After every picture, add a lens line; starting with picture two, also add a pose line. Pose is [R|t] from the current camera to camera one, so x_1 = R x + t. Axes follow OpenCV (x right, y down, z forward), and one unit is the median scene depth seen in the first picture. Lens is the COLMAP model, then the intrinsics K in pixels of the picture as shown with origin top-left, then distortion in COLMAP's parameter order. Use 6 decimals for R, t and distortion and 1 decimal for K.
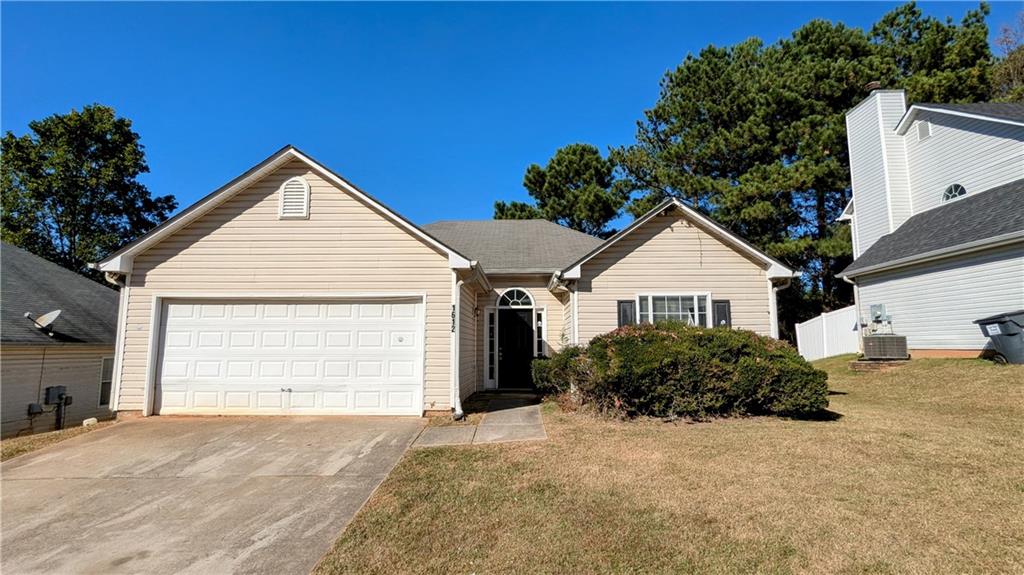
lens RADIAL K [[481.4, 0, 516.4], [0, 481.4, 289.3], [0, 0, 1]] dist [-0.002616, 0.000805]
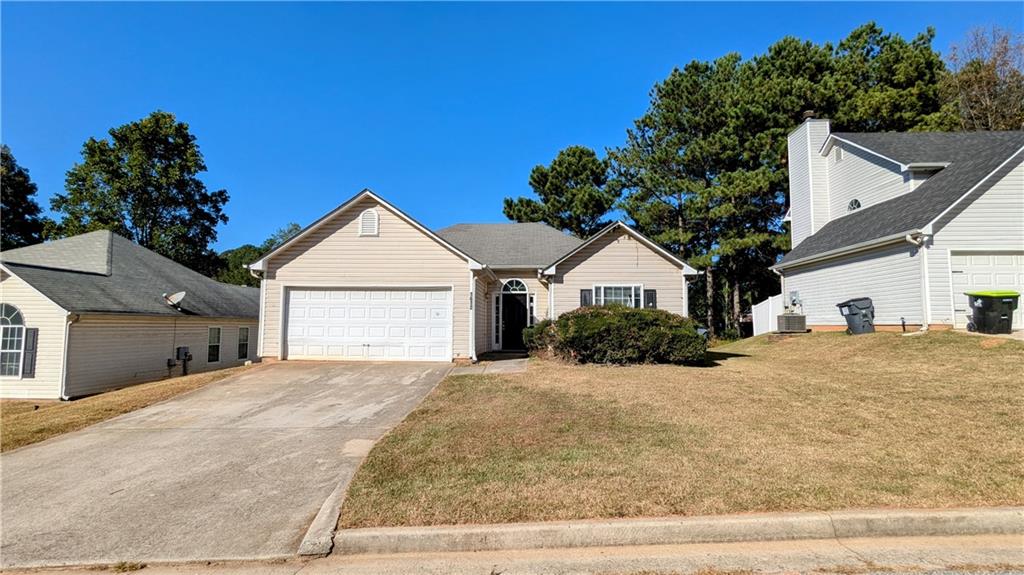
lens RADIAL K [[481.4, 0, 516.6], [0, 481.4, 289.8], [0, 0, 1]] dist [-0.002616, 0.000805]
pose [[0.999635, 0.006458, -0.026227, 0.041391], [-0.005271, 0.998969, 0.045090, -0.033635], [0.026491, -0.044935, 0.998639, -0.399810]]
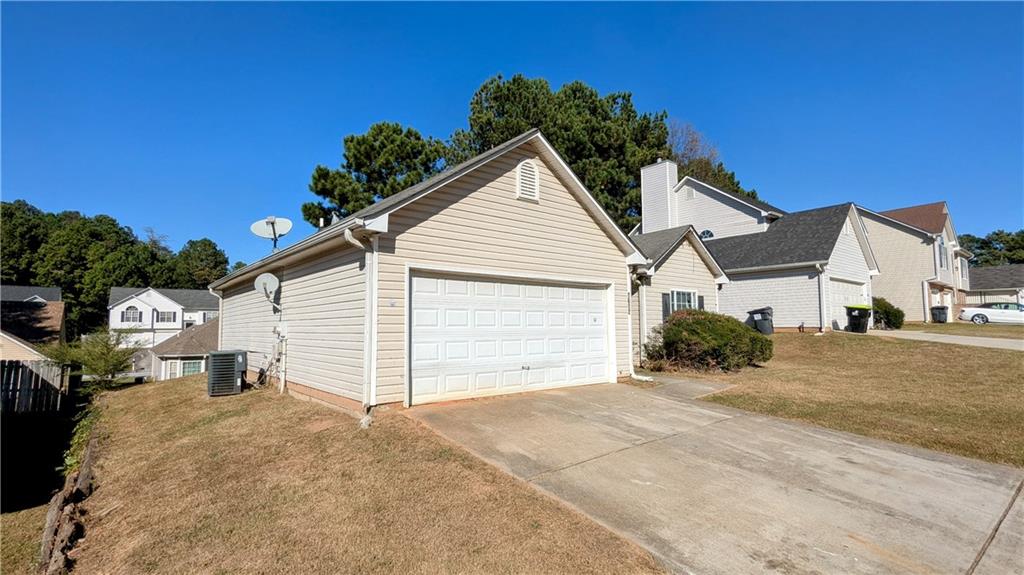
lens RADIAL K [[481.4, 0, 514.2], [0, 481.4, 289.3], [0, 0, 1]] dist [-0.002616, 0.000805]
pose [[0.757689, 0.048852, 0.650785, -0.831274], [-0.075879, 0.997026, 0.013501, 0.020809], [-0.648189, -0.059610, 0.759142, 0.171533]]
